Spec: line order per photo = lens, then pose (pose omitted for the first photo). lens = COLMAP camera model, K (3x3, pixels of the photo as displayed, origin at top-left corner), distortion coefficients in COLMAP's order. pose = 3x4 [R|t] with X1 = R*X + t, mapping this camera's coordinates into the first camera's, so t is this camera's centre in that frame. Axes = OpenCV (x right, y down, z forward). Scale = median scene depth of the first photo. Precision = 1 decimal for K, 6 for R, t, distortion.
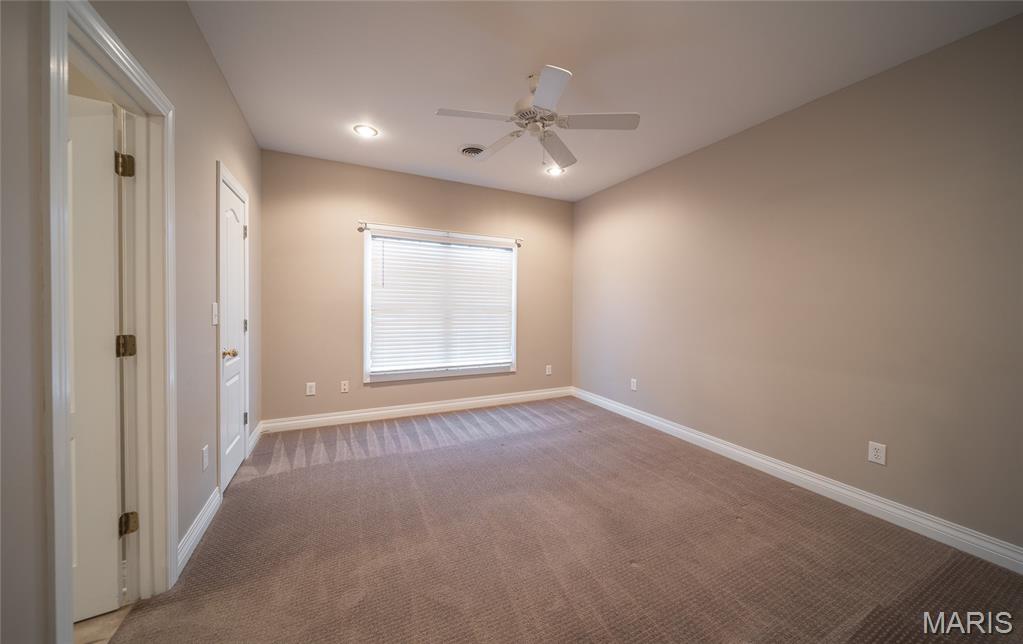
lens RADIAL K [[358.1, 0, 514.7], [0, 358.1, 314.9], [0, 0, 1]] dist [0.000421, 0.000041]
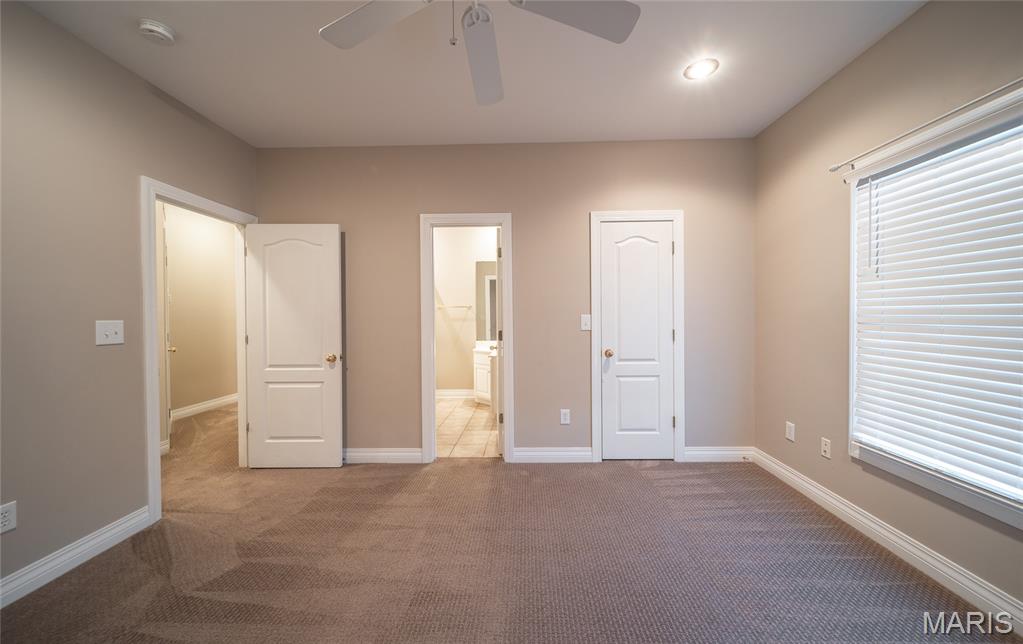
lens RADIAL K [[358.1, 0, 514.7], [0, 358.1, 314.9], [0, 0, 1]] dist [0.000421, 0.000041]
pose [[-0.467964, 0.001153, -0.883747, 0.327779], [-0.014503, 0.999854, 0.008984, -0.025468], [0.883629, 0.017021, -0.467879, 0.846515]]
